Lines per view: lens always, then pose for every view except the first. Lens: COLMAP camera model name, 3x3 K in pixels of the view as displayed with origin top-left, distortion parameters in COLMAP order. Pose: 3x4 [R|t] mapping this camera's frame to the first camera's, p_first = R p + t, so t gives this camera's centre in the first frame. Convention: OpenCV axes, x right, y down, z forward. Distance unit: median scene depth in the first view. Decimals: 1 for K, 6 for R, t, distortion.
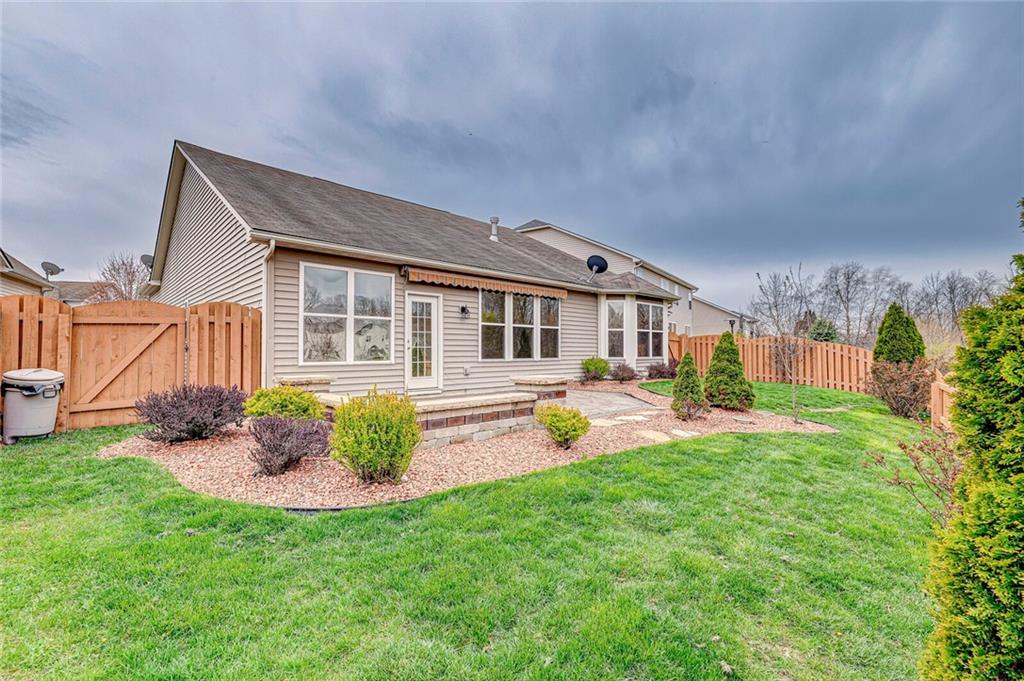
lens RADIAL K [[439.8, 0, 516.8], [0, 439.8, 343.2], [0, 0, 1]] dist [0.002071, -0.000101]
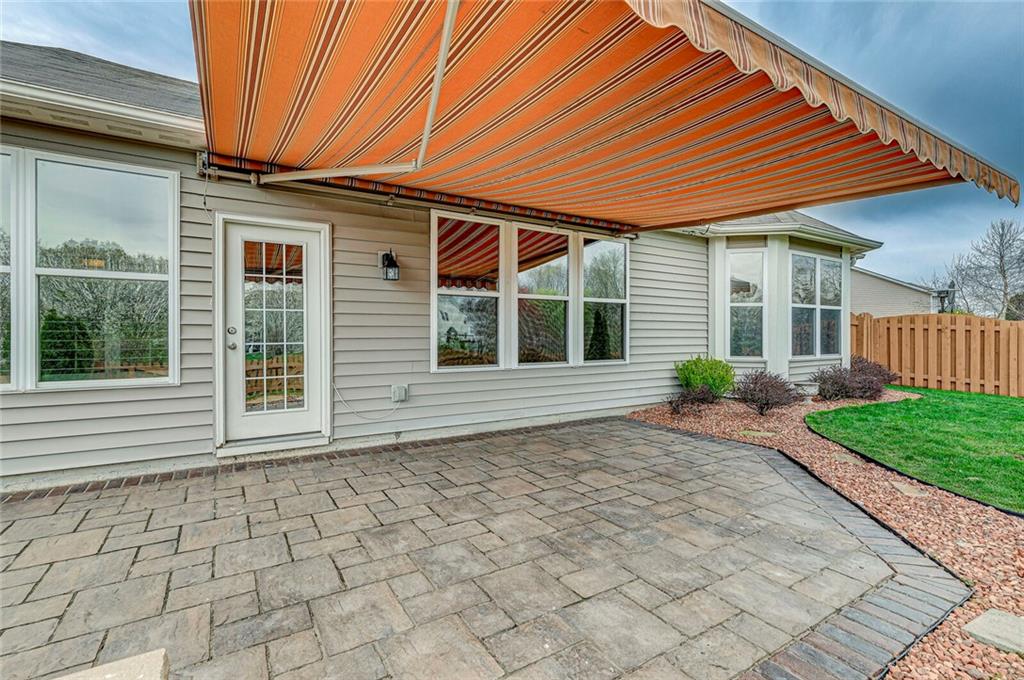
lens RADIAL K [[458.0, 0, 507.9], [0, 458.0, 336.6], [0, 0, 1]] dist [0.003054, -0.000090]
pose [[0.969428, 0.002026, -0.245368, 0.085336], [0.003295, 0.999768, 0.021271, -0.005066], [0.245355, -0.021429, 0.969196, 0.410368]]
